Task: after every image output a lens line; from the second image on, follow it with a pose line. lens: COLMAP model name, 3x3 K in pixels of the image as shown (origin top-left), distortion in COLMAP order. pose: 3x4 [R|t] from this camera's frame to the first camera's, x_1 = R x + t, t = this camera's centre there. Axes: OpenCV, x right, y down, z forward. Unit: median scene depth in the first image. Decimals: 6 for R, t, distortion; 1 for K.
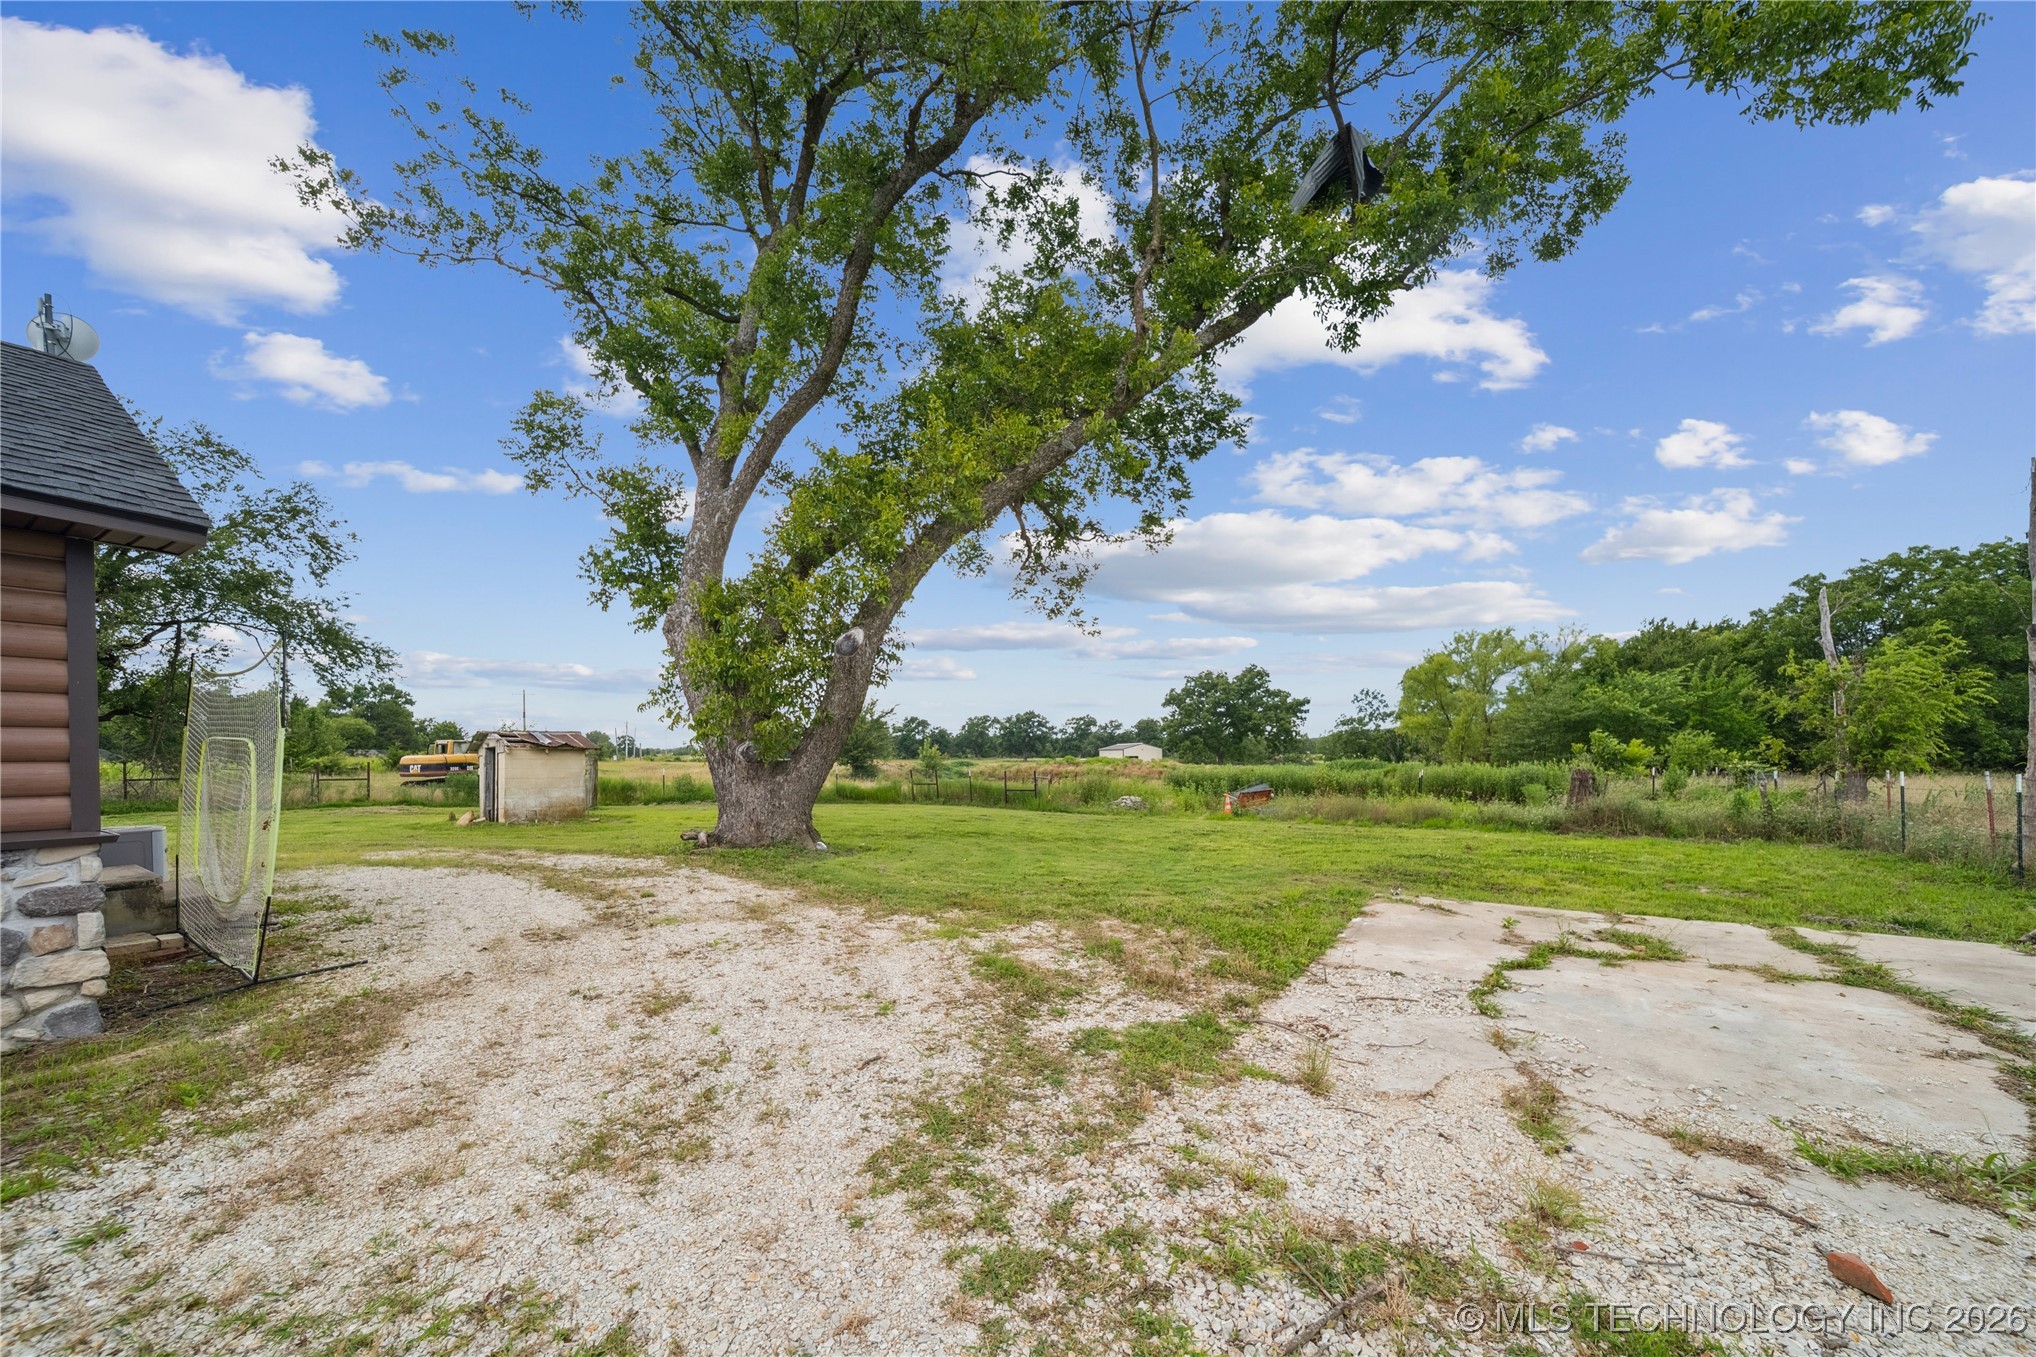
lens RADIAL K [[734.4, 0, 1028.0], [0, 734.4, 750.1], [0, 0, 1]] dist [-0.004943, -0.000326]
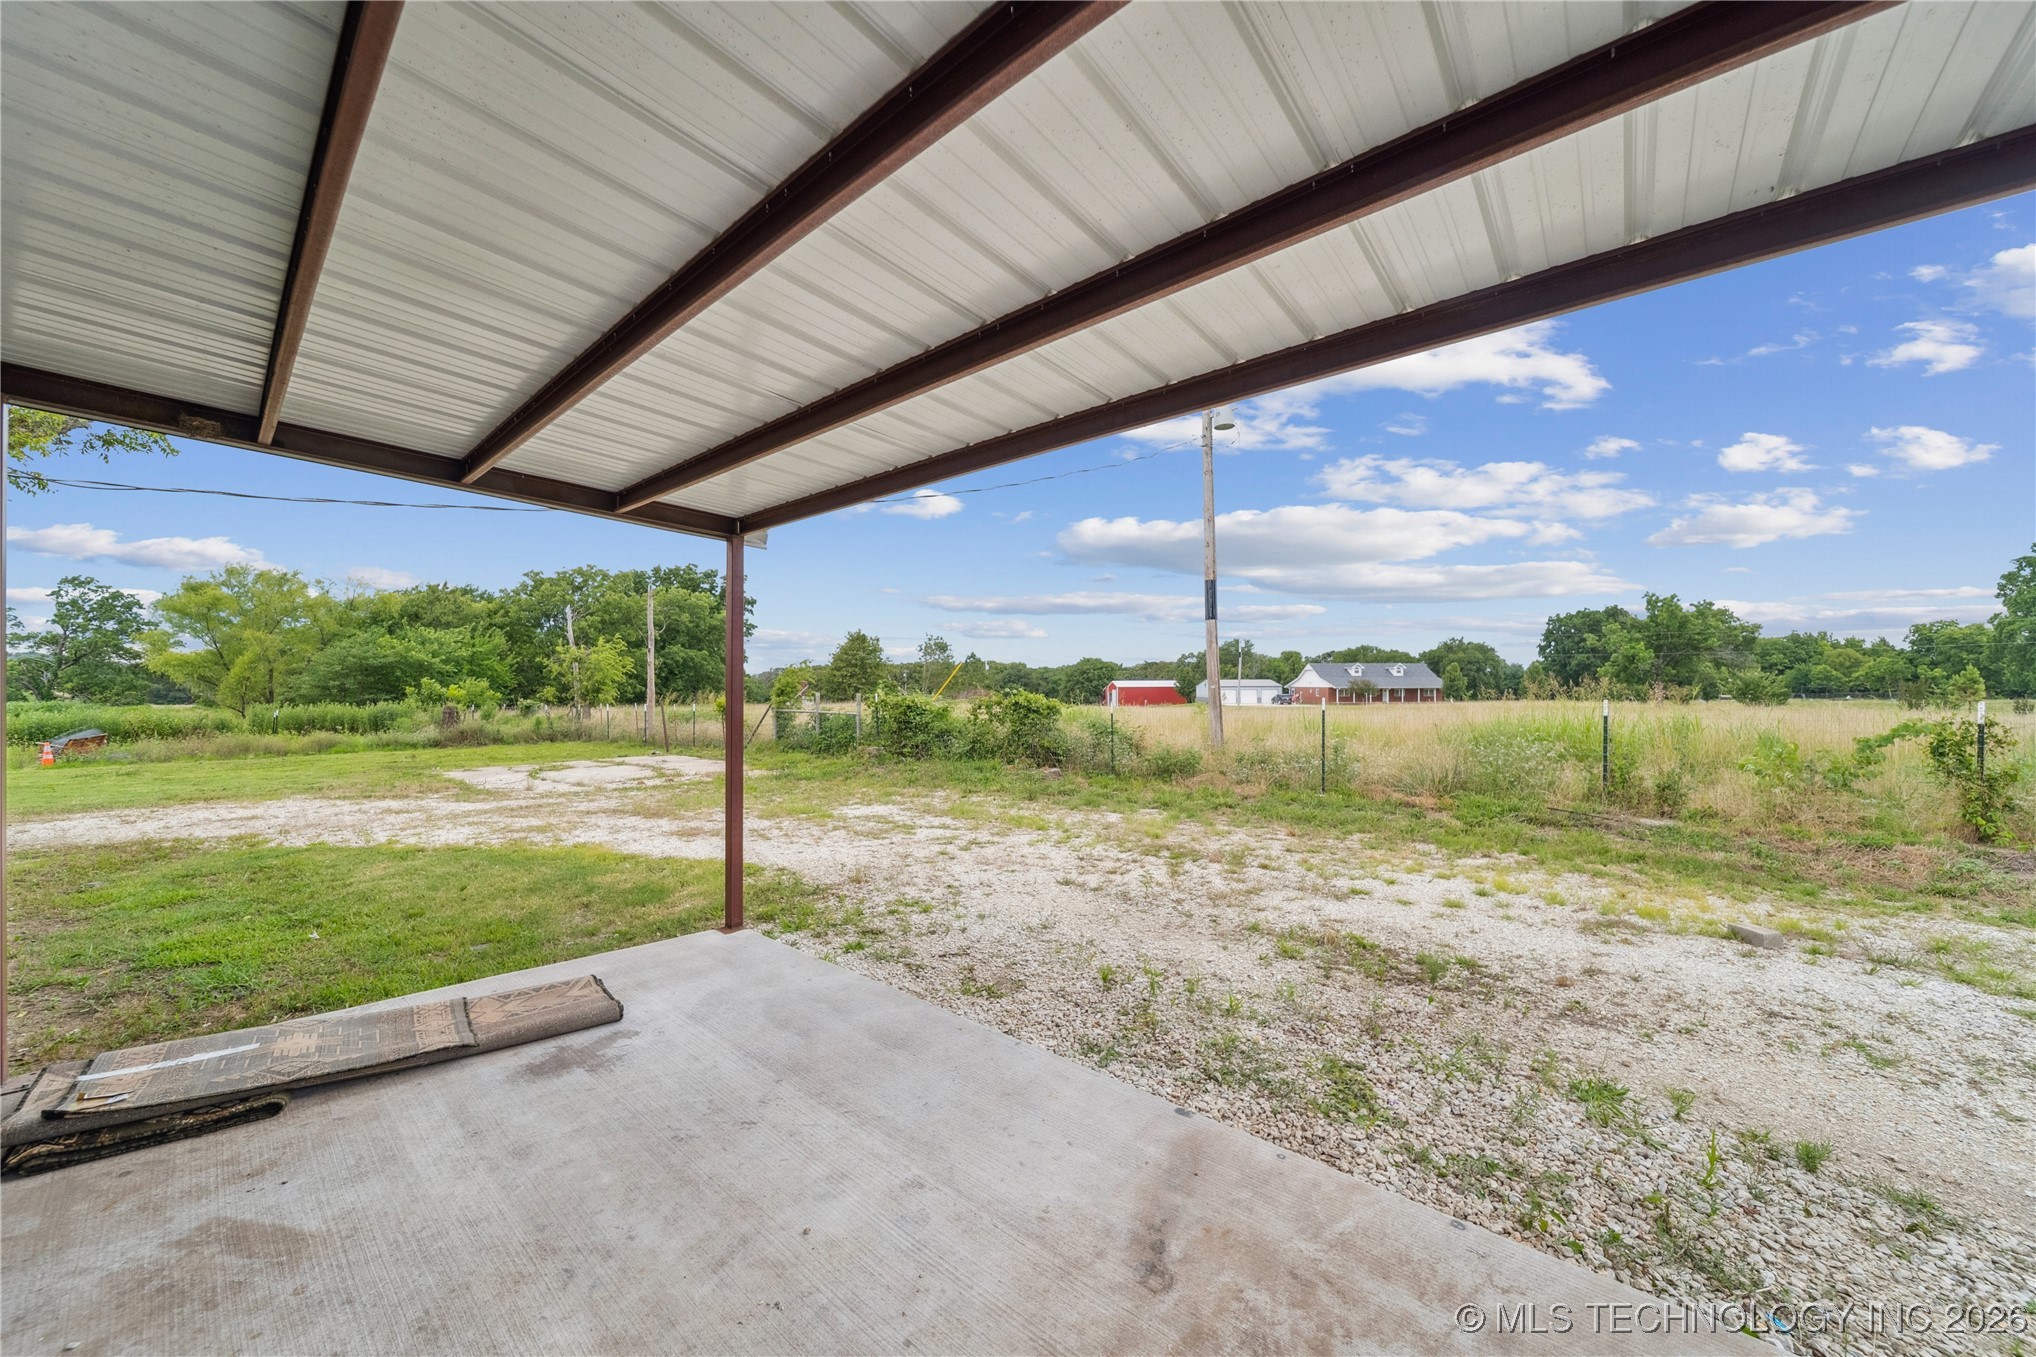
lens RADIAL K [[734.4, 0, 1023.7], [0, 734.4, 683.0], [0, 0, 1]] dist [-0.004943, -0.000326]
pose [[0.133687, 0.013654, 0.990930, -0.321279], [-0.005176, 0.999901, -0.013079, -0.004358], [-0.991010, -0.003380, 0.133744, -0.210034]]
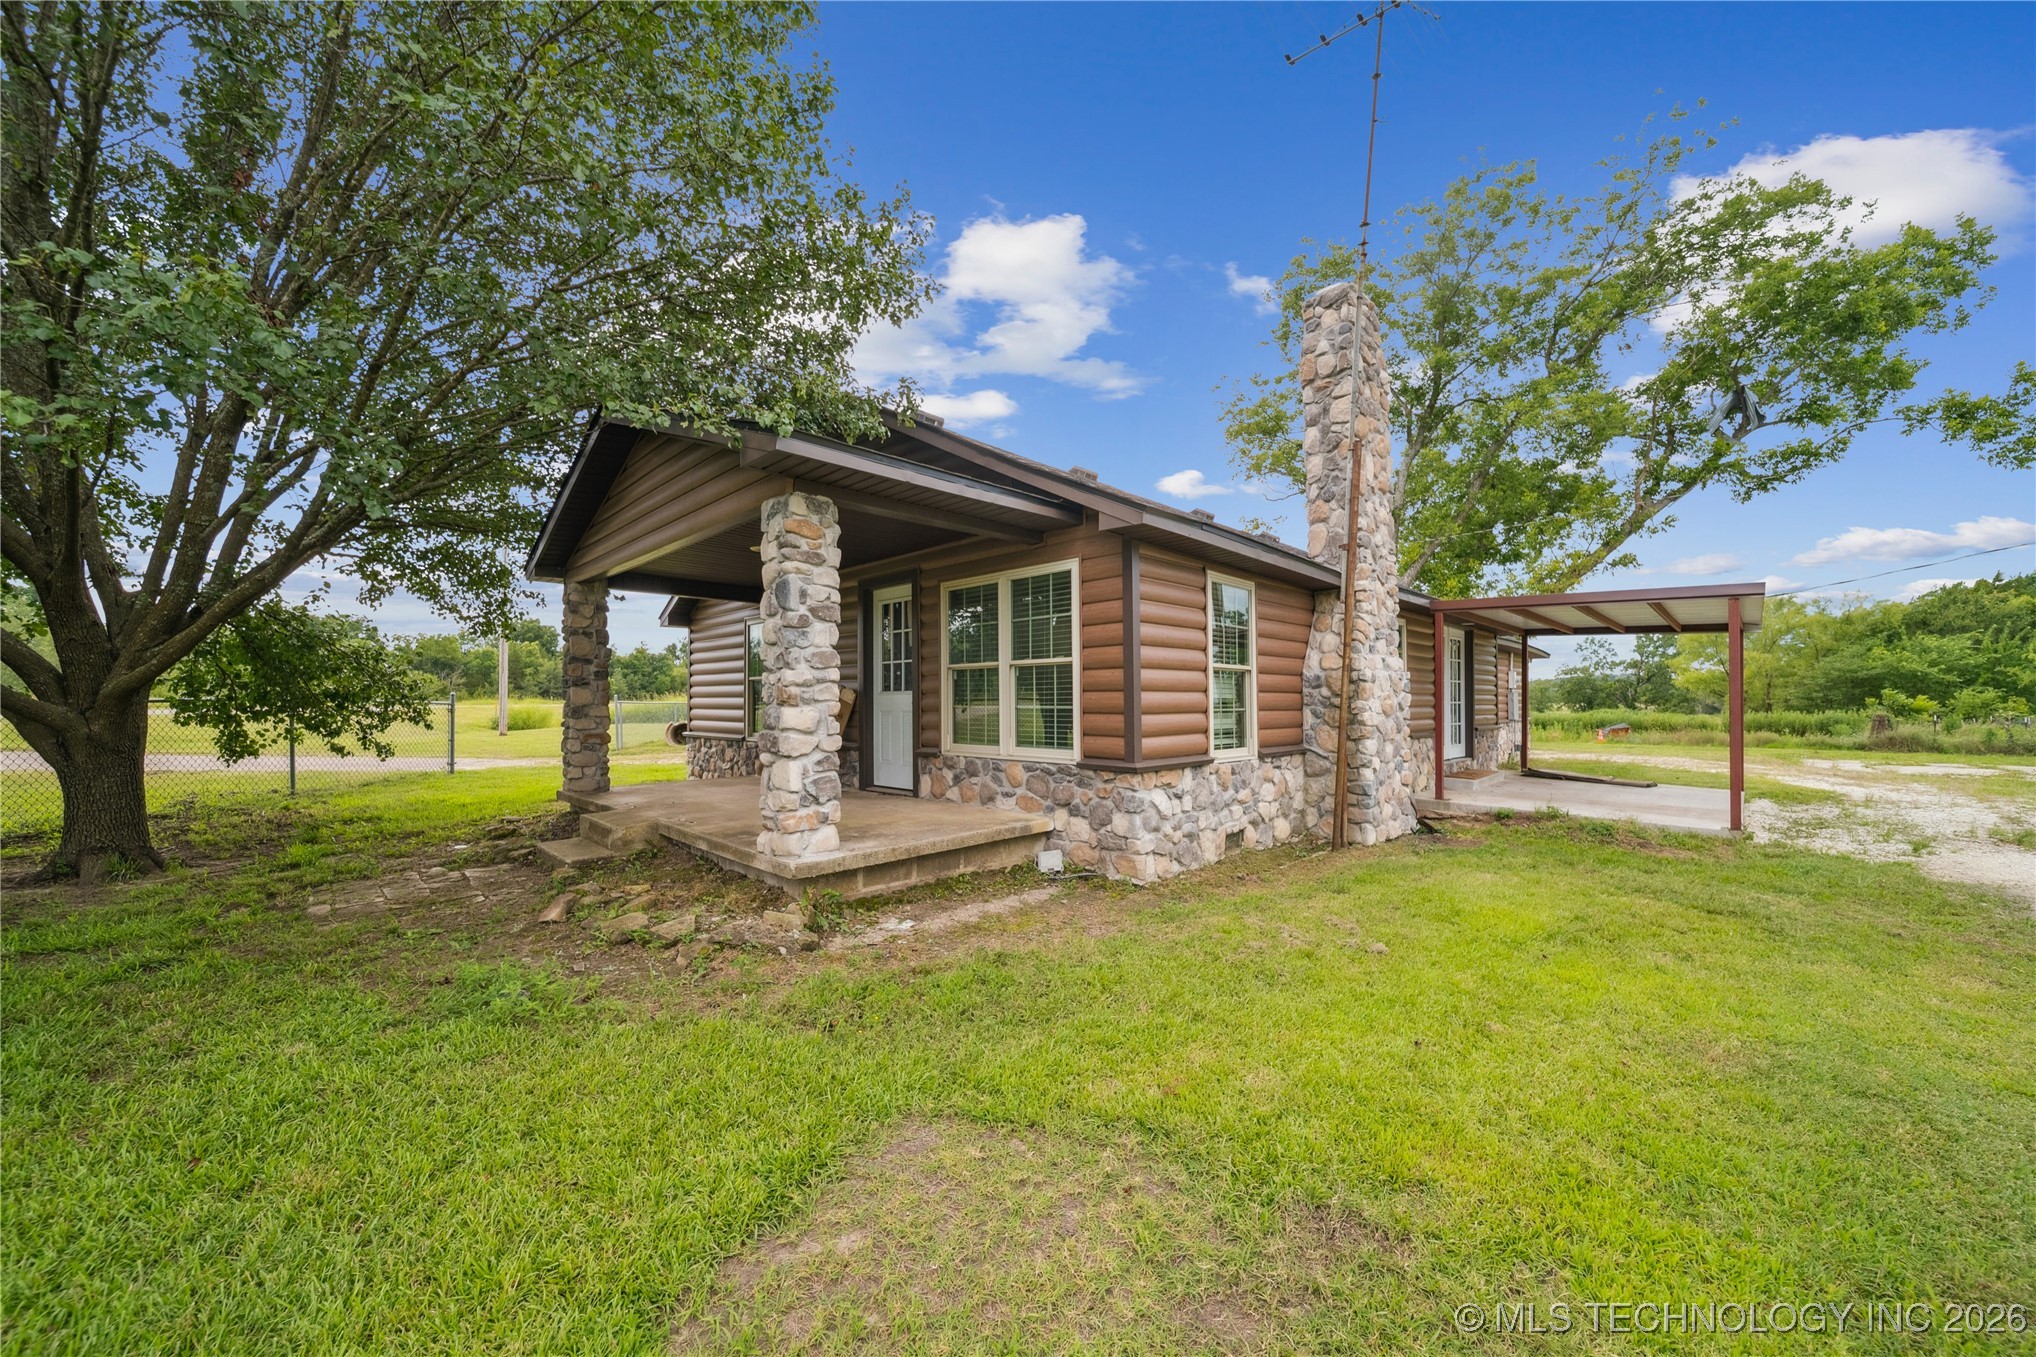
lens RADIAL K [[734.4, 0, 1018.2], [0, 734.4, 691.3], [0, 0, 1]] dist [-0.004943, -0.000326]
pose [[0.978980, 0.003948, -0.203918, -0.448459], [-0.005405, 0.999964, -0.006589, -0.003168], [0.203884, 0.007553, 0.978966, -0.556602]]
